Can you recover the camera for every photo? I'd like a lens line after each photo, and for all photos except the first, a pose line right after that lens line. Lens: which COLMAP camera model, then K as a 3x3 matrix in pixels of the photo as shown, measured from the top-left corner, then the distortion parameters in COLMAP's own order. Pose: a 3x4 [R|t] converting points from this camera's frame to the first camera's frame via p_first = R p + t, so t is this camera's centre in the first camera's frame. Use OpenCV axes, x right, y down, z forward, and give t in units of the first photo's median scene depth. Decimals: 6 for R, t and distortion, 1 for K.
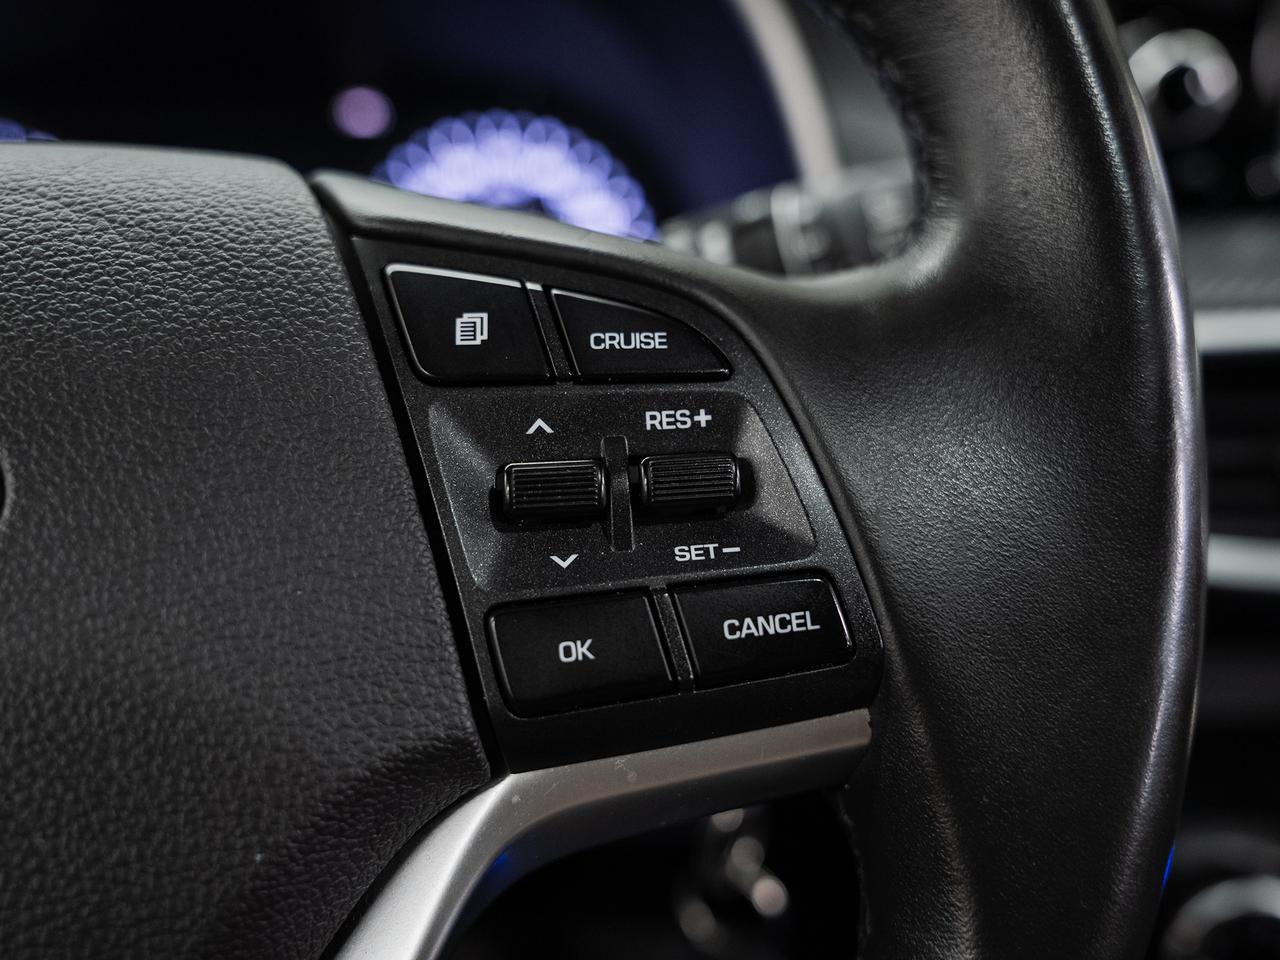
lens RADIAL K [[1118.9, 0, 642.9], [0, 1118.9, 480.4], [0, 0, 1]] dist [-0.000341, -0.001129]
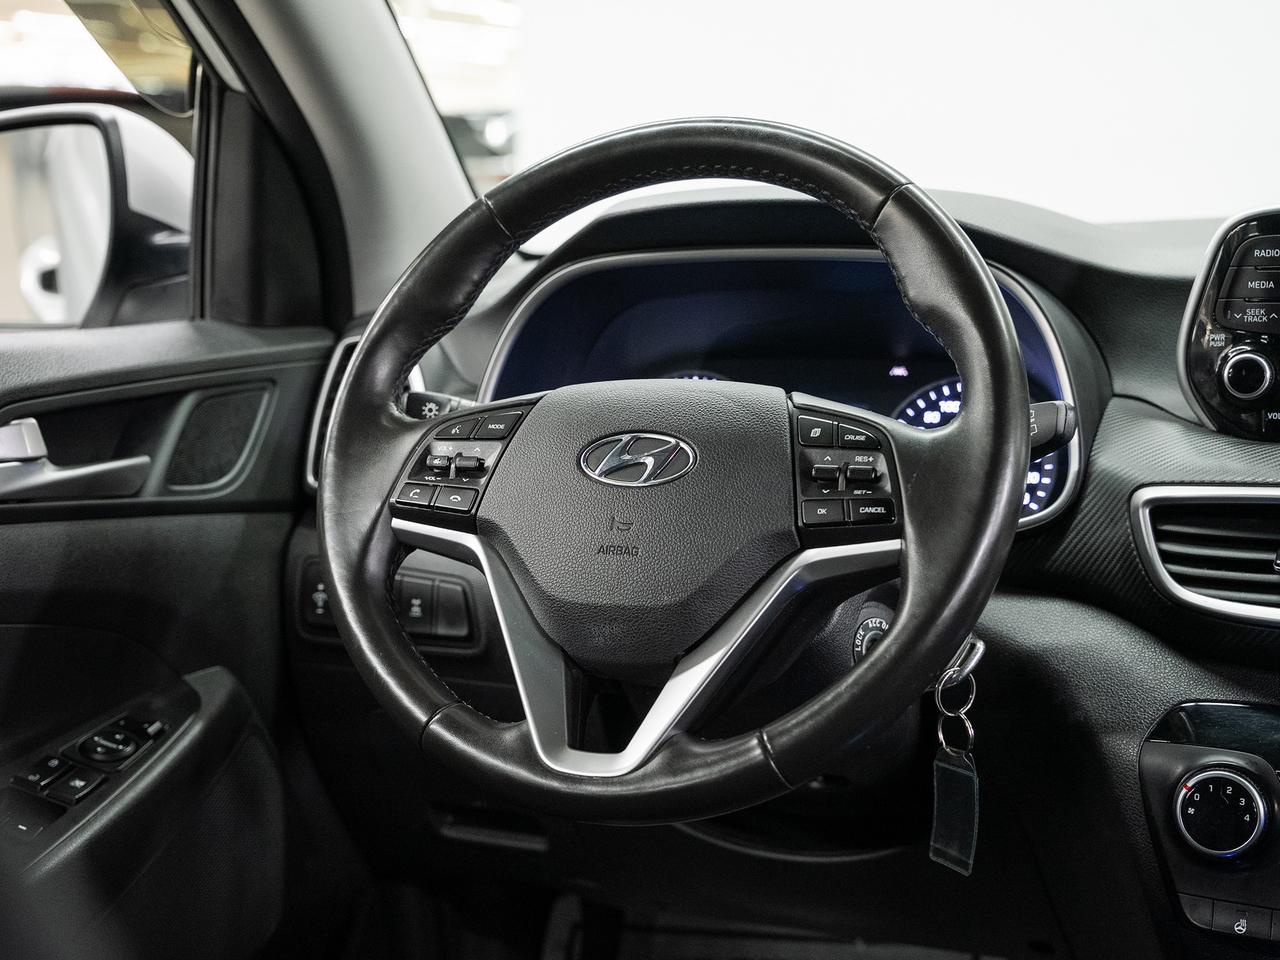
lens RADIAL K [[2005.1, 0, 639.6], [0, 2005.1, 477.8], [0, 0, 1]] dist [0.071626, 0.000000]
pose [[0.866505, 0.043195, -0.497295, 2.653795], [-0.148847, 0.973285, -0.174817, 1.257448], [0.476459, 0.225500, 0.849786, -4.886891]]
